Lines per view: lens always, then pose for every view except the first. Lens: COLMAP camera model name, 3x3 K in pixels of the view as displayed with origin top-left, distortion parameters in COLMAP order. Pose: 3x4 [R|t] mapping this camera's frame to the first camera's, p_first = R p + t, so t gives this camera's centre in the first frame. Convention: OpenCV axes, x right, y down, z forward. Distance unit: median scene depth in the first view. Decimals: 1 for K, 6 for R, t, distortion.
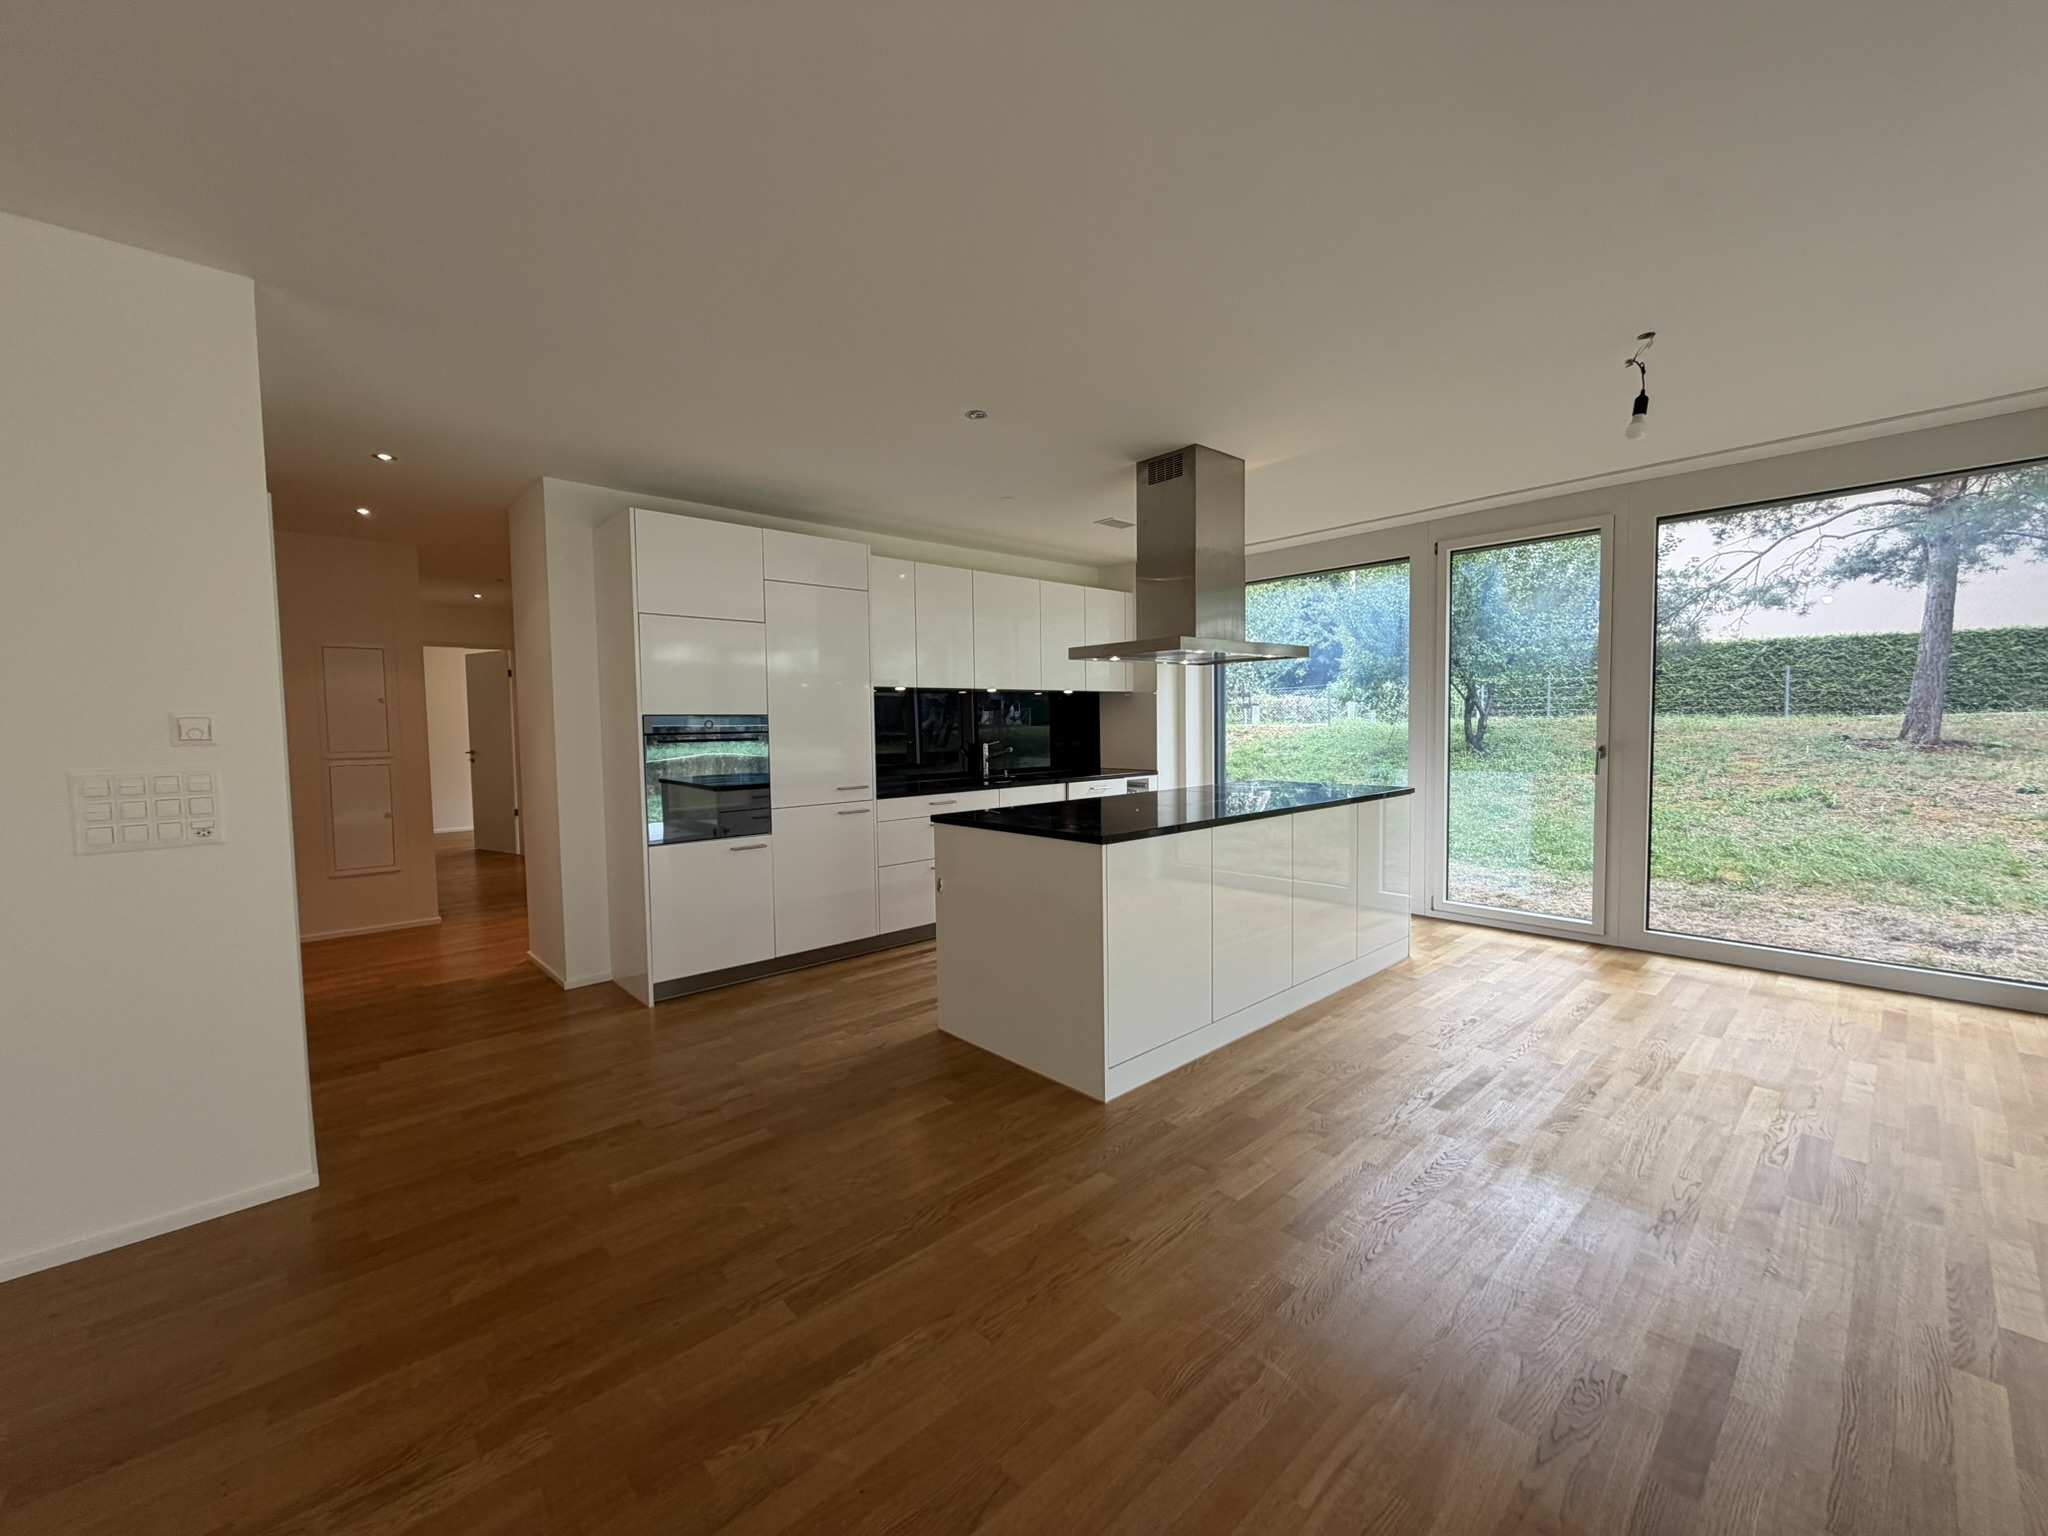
lens RADIAL K [[815.7, 0, 1014.8], [0, 815.7, 770.6], [0, 0, 1]] dist [0.001196, -0.000030]
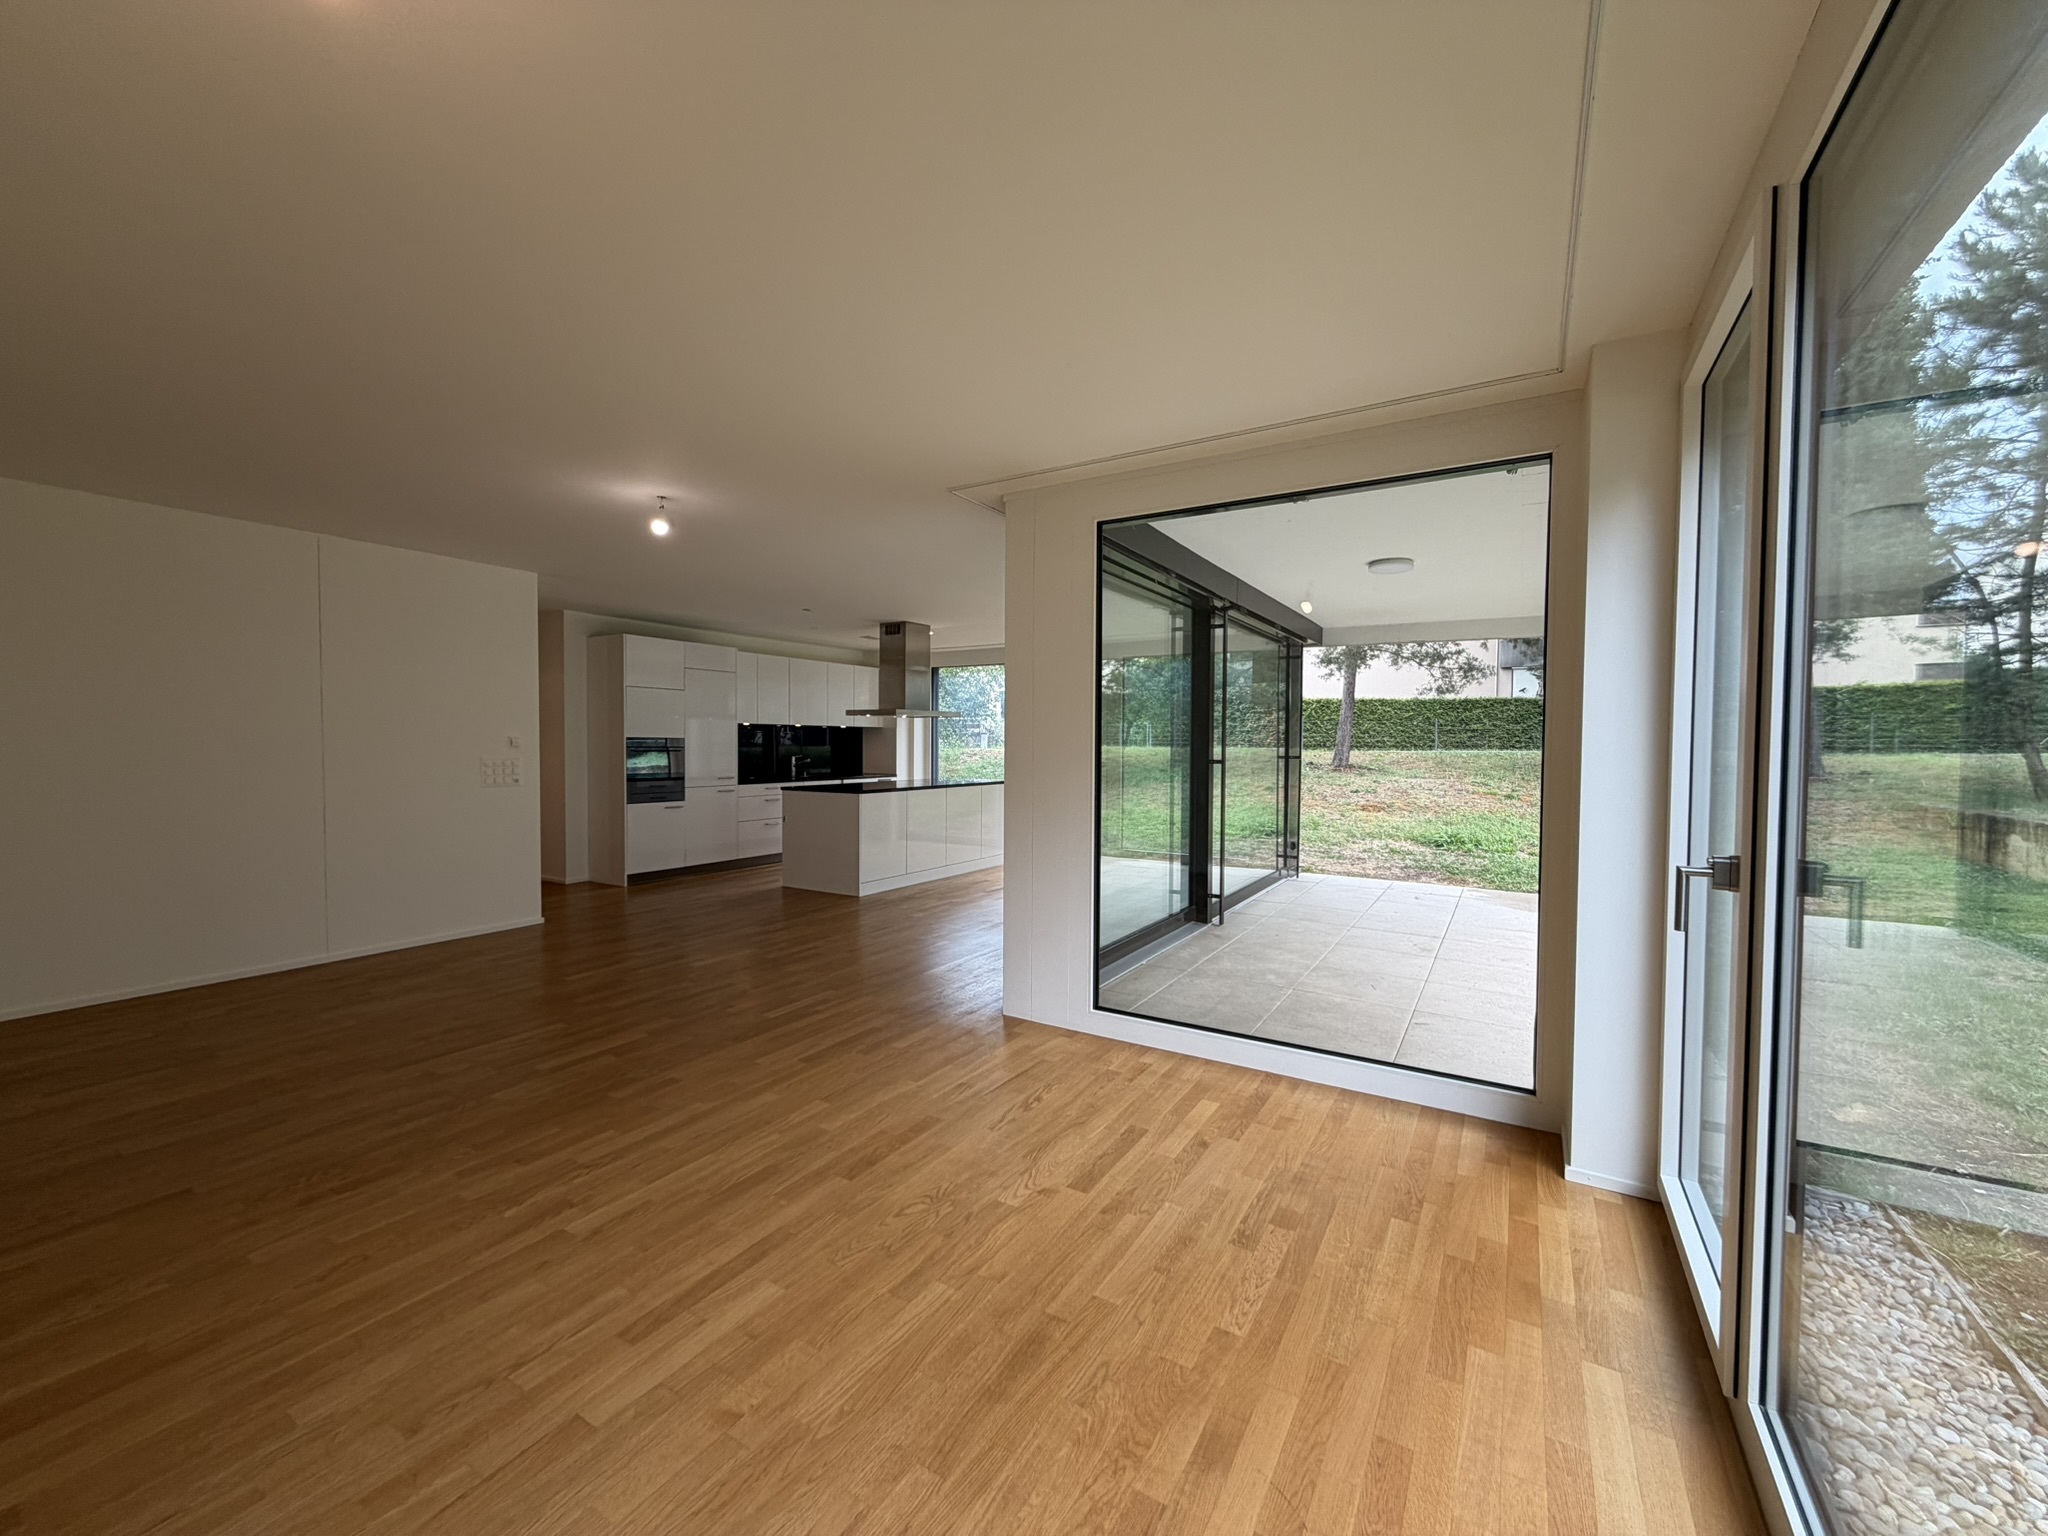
lens RADIAL K [[815.7, 0, 1012.9], [0, 815.7, 774.4], [0, 0, 1]] dist [0.001196, -0.000030]
pose [[0.960949, 0.010847, 0.276514, -0.089082], [-0.004708, 0.999728, -0.022855, 0.054403], [-0.276687, 0.020661, 0.960738, -1.008101]]
